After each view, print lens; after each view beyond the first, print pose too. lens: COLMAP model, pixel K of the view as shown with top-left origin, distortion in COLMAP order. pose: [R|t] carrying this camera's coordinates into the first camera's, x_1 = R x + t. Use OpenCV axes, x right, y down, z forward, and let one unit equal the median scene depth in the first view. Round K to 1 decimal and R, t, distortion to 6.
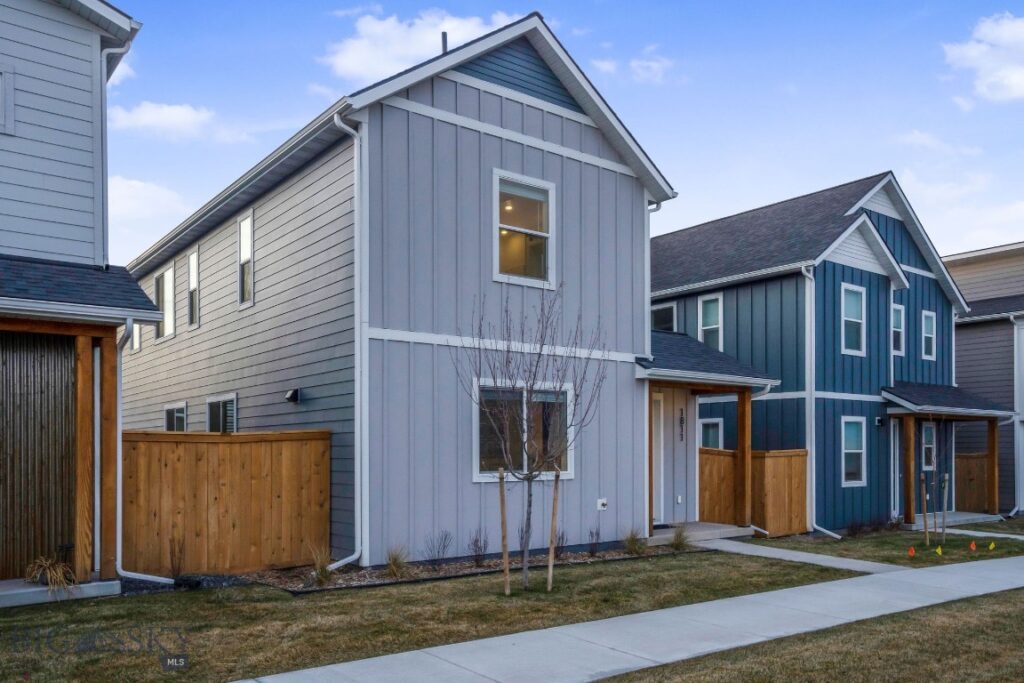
lens RADIAL K [[810.5, 0, 511.6], [0, 810.5, 372.0], [0, 0, 1]] dist [-0.010815, -0.003643]
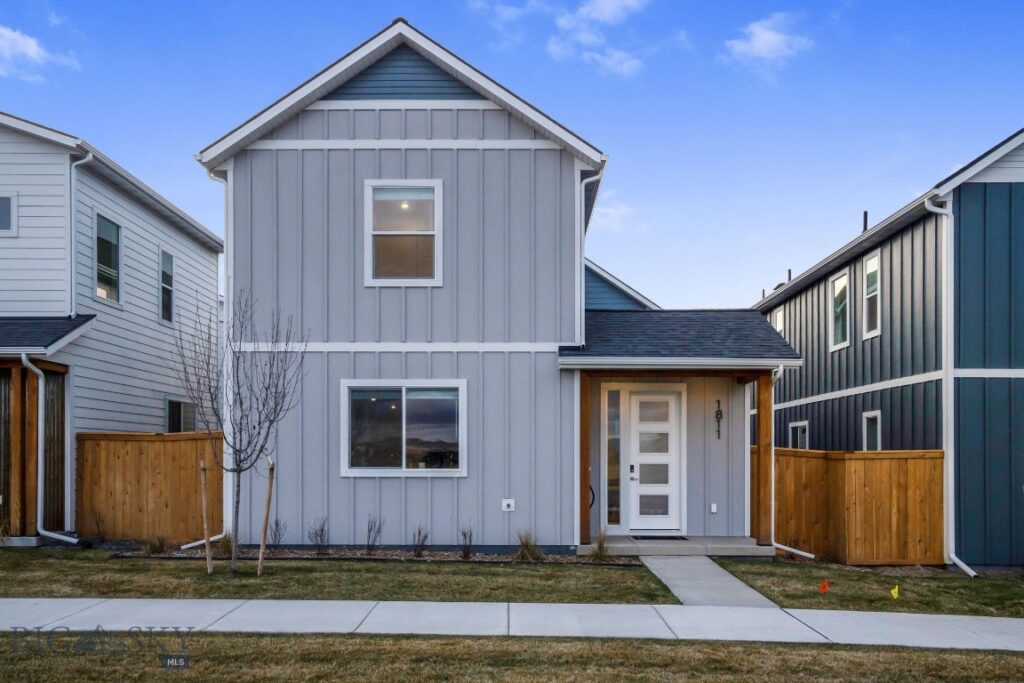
lens RADIAL K [[780.0, 0, 510.0], [0, 780.0, 374.9], [0, 0, 1]] dist [0.005128, 0.004774]
pose [[0.782879, -0.060188, -0.619256, 0.732893], [0.053716, 0.998132, -0.029103, 0.041349], [0.619851, -0.010480, 0.784649, 0.312066]]
